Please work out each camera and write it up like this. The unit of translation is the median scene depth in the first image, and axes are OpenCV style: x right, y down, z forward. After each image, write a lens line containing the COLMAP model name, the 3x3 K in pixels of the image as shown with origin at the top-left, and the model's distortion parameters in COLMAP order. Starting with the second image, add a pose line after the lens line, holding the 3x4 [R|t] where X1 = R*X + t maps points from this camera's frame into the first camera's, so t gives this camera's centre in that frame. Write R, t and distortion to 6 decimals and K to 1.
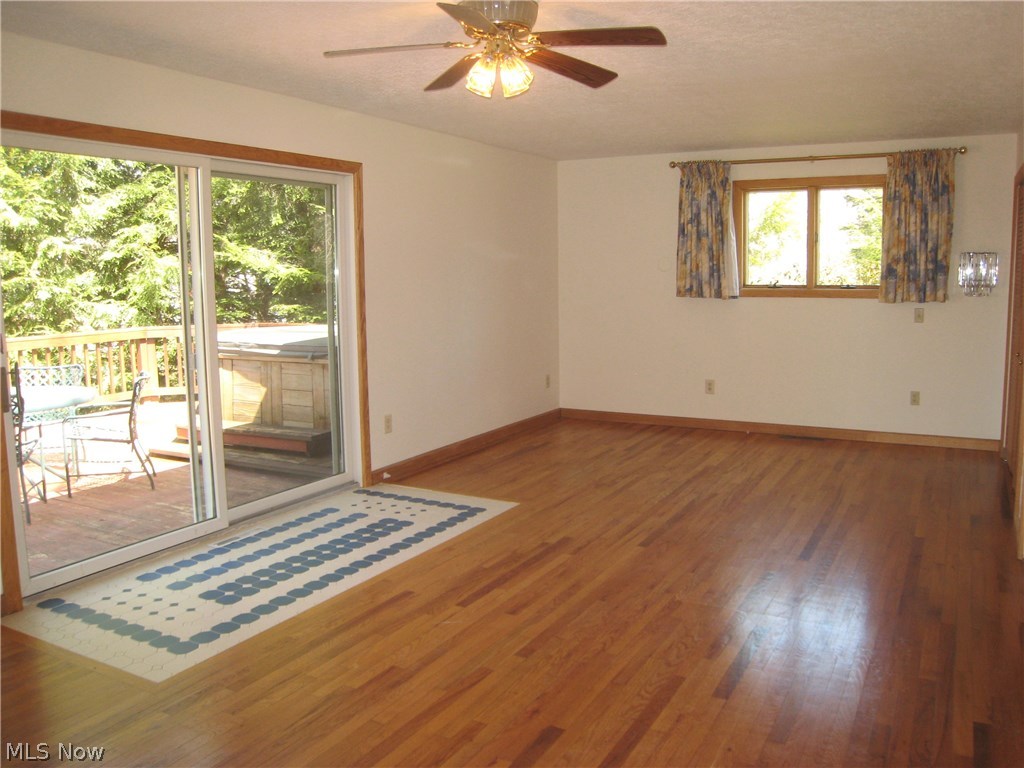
lens RADIAL K [[842.9, 0, 512.1], [0, 842.9, 374.5], [0, 0, 1]] dist [-0.165845, 0.111524]
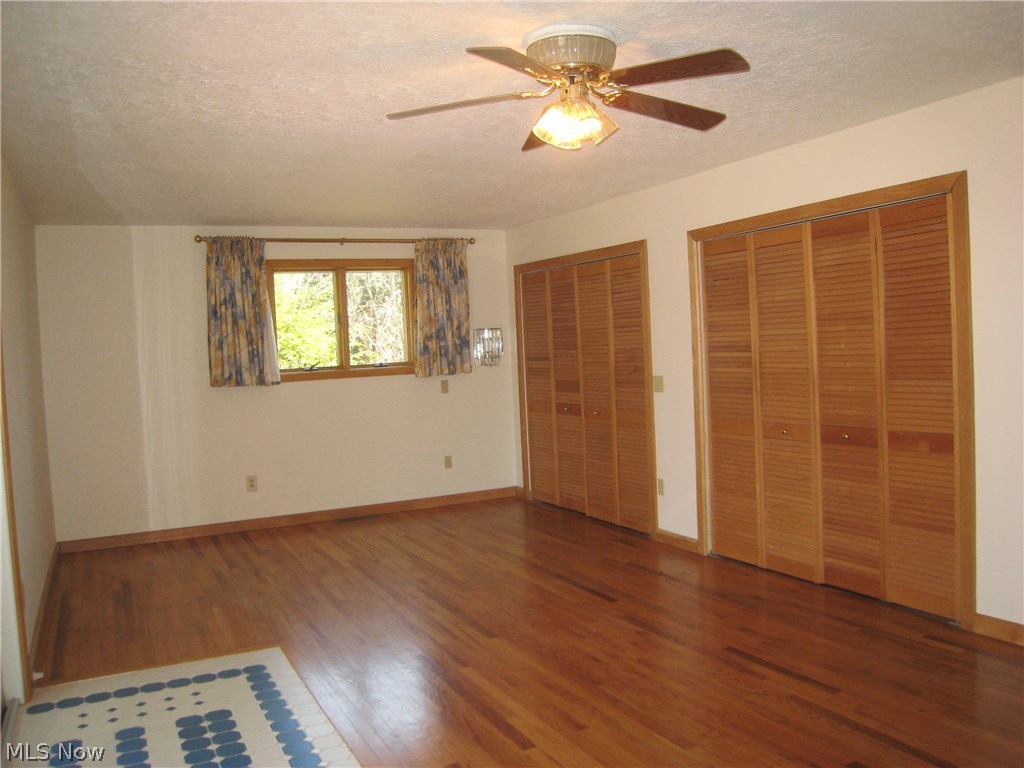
lens RADIAL K [[842.9, 0, 533.3], [0, 842.9, 389.4], [0, 0, 1]] dist [-0.165845, 0.111524]
pose [[0.553600, -0.062204, 0.830456, -0.392854], [0.138752, 0.990157, -0.018329, -0.032359], [-0.821142, 0.125375, 0.556782, 0.274745]]
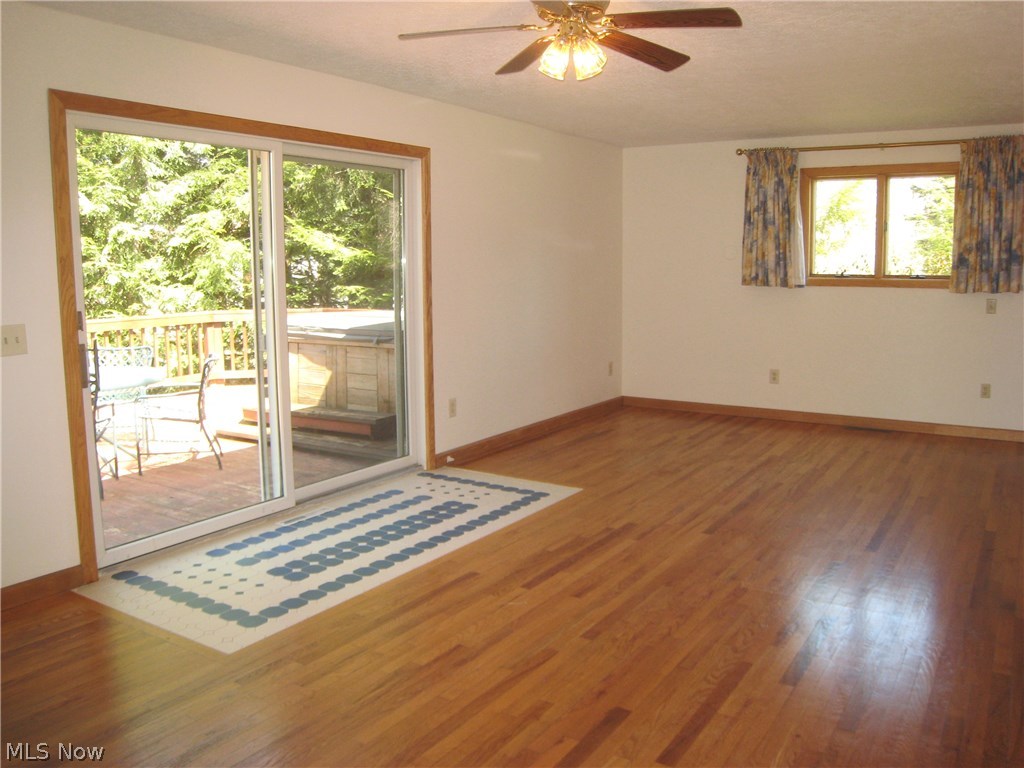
lens RADIAL K [[842.9, 0, 519.0], [0, 842.9, 369.4], [0, 0, 1]] dist [-0.165845, 0.111524]
pose [[0.998075, 0.013571, -0.060508, -0.006961], [-0.013207, 0.999892, 0.006408, 0.004660], [0.060588, -0.005596, 0.998147, -0.001495]]
